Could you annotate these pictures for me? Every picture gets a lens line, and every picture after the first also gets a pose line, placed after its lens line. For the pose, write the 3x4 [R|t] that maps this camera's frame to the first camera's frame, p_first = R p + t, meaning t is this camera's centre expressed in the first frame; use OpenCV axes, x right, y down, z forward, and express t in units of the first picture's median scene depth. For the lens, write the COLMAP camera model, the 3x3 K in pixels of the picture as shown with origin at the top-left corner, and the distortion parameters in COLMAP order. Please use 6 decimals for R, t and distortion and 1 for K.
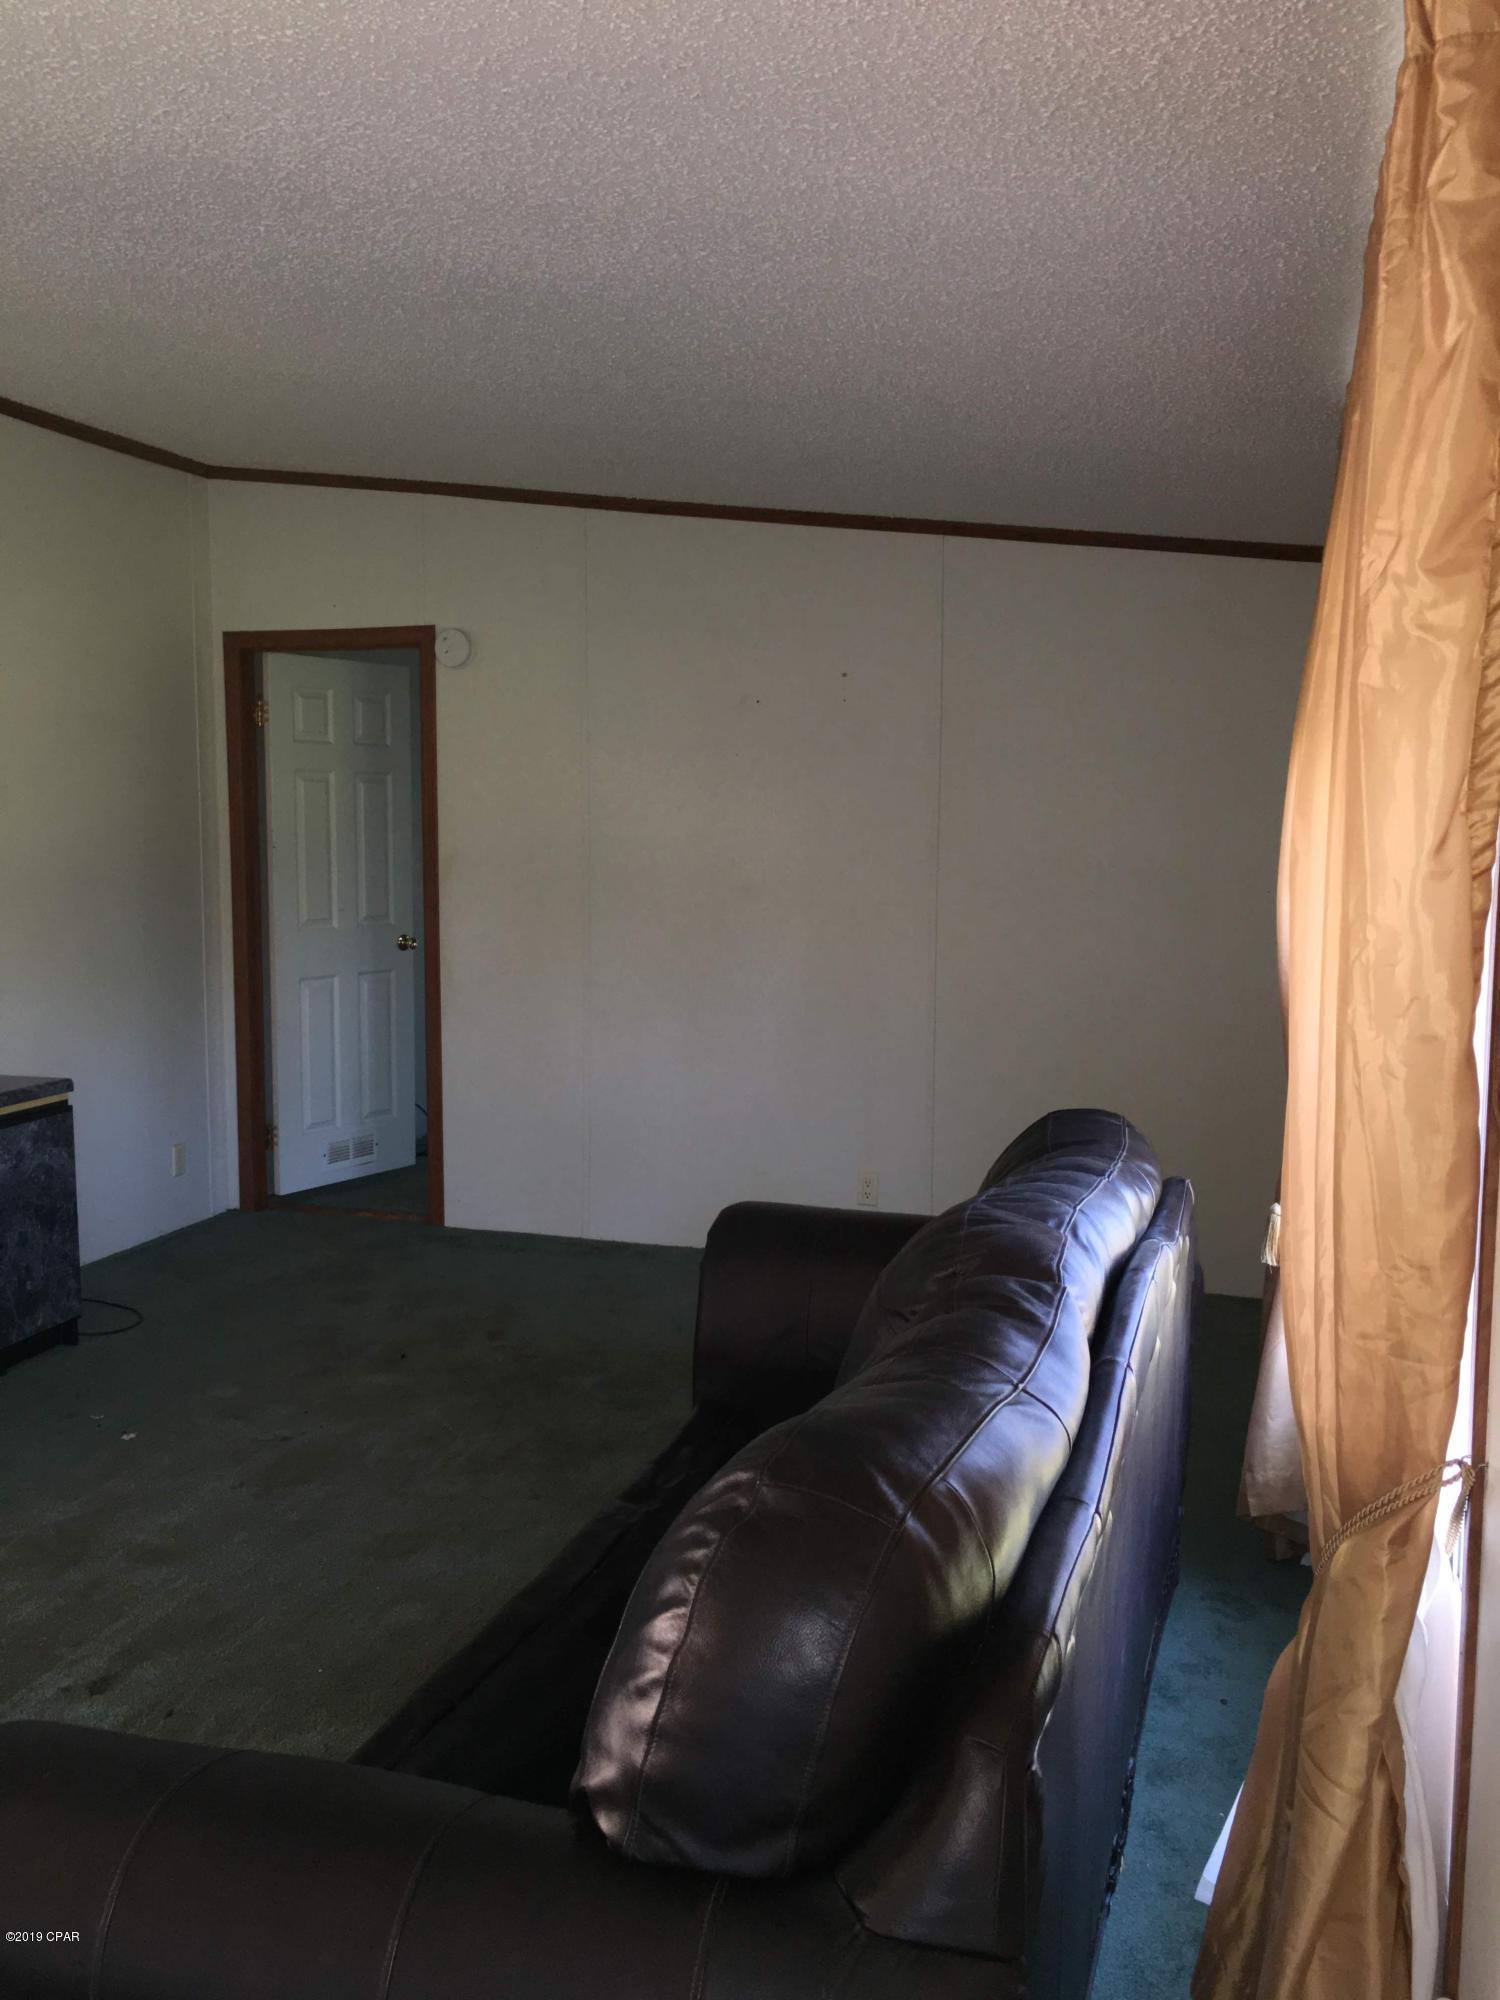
lens RADIAL K [[1728.5, 0, 750.2], [0, 1728.5, 997.5], [0, 0, 1]] dist [0.080783, -0.106962]
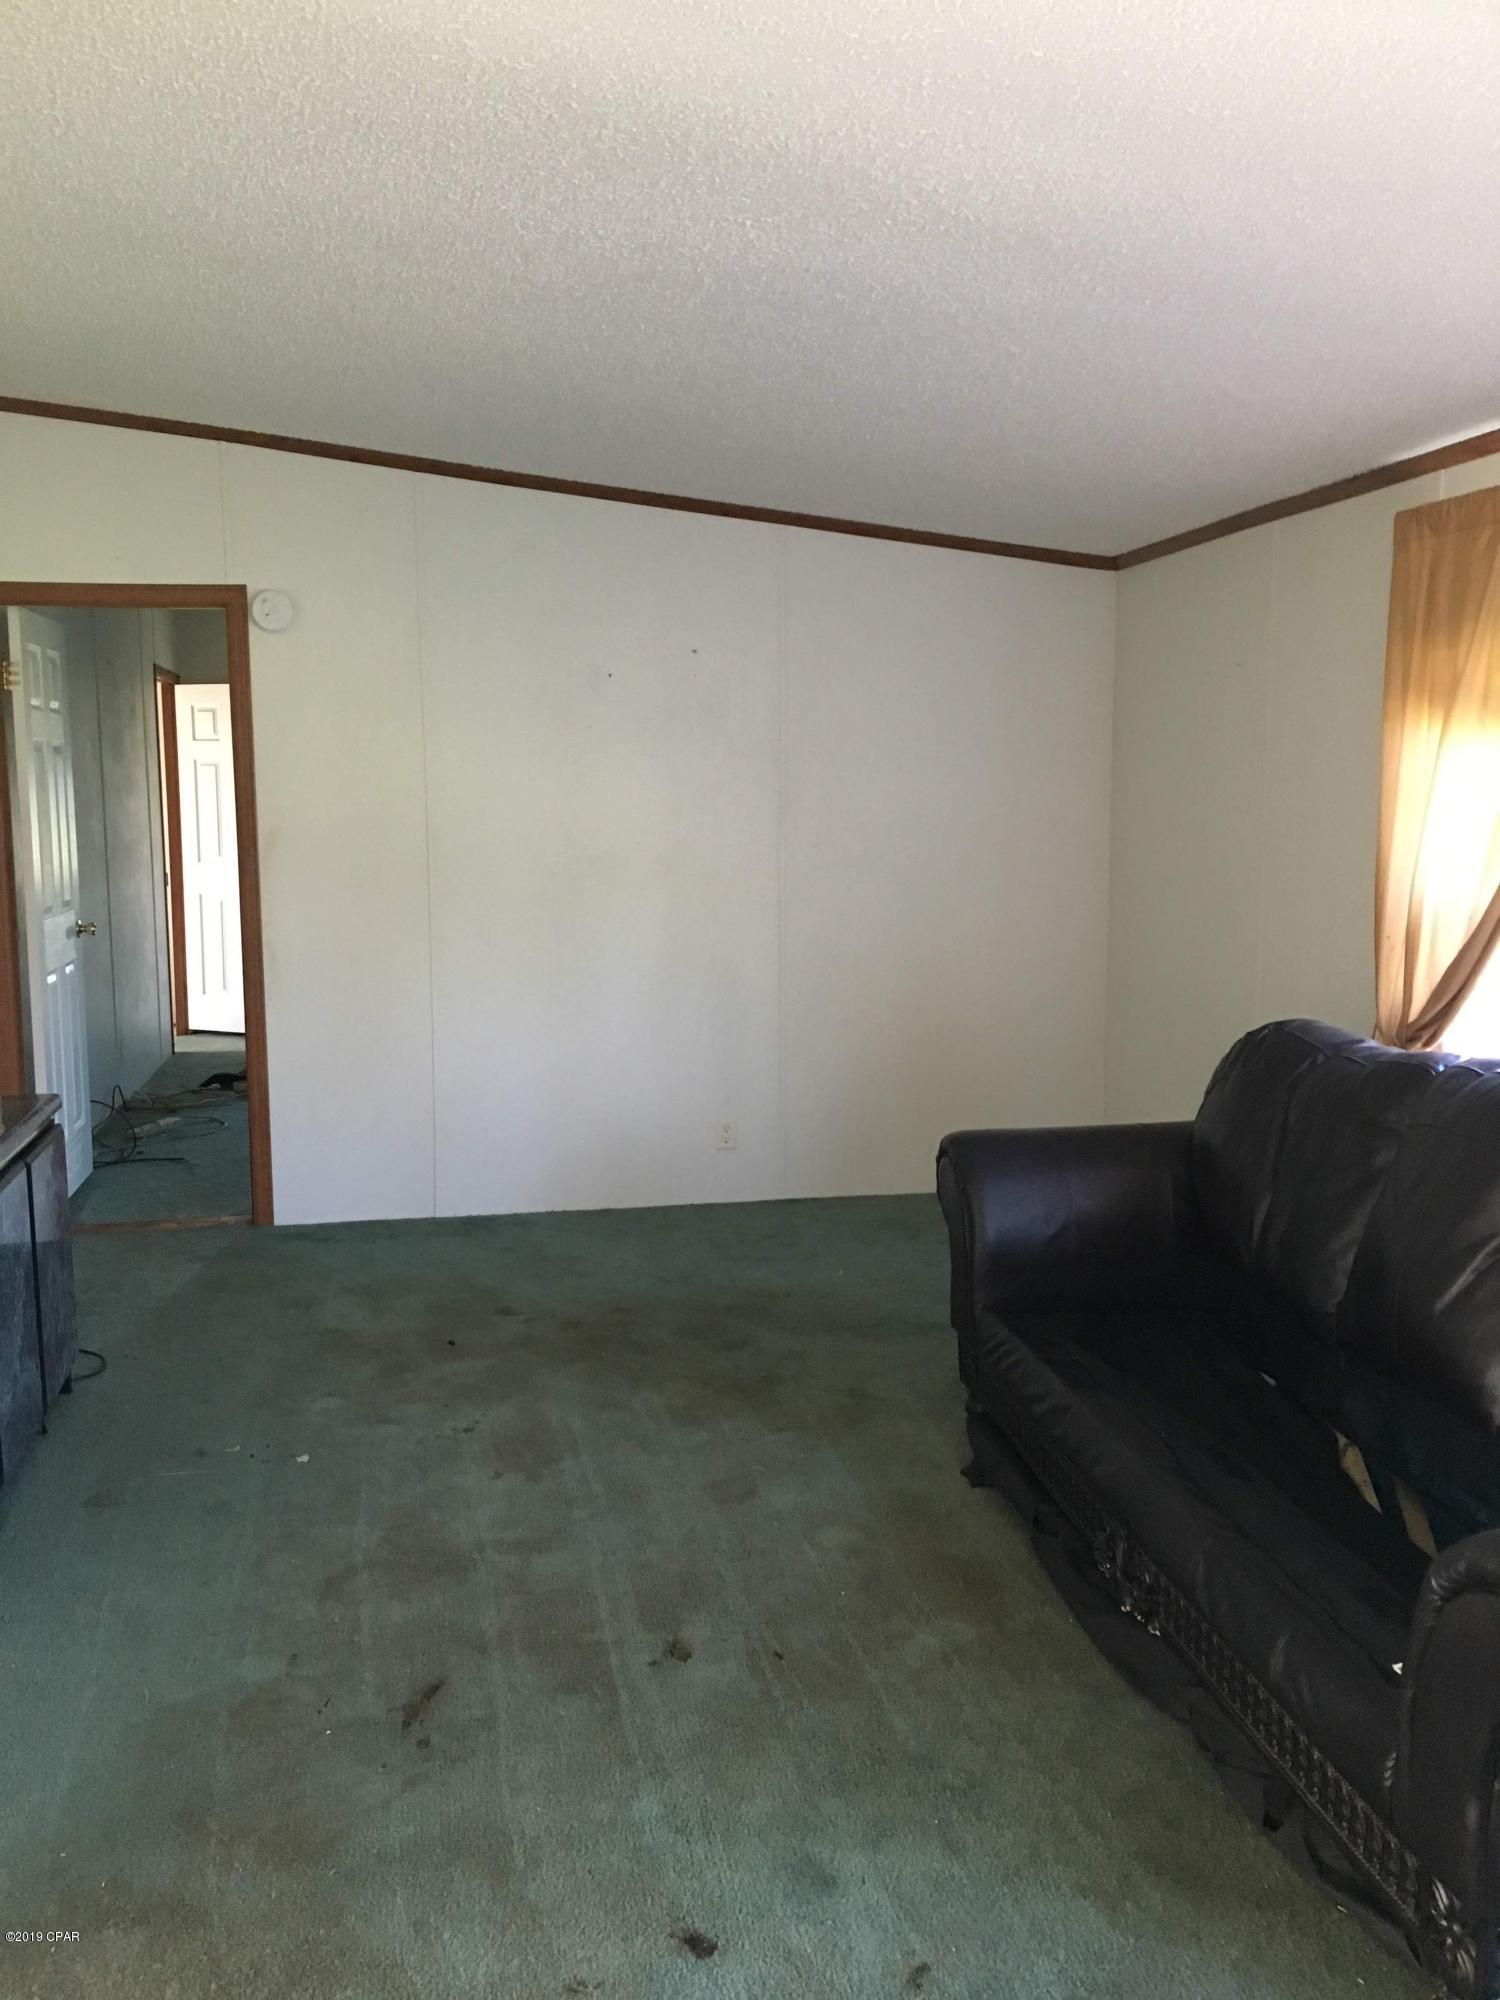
lens RADIAL K [[1728.5, 0, 755.0], [0, 1728.5, 998.1], [0, 0, 1]] dist [0.080783, -0.106962]
pose [[0.885978, -0.071918, 0.458117, -0.489500], [0.062452, 0.997406, 0.035799, -0.011853], [-0.459503, -0.003107, 0.888171, 0.053011]]
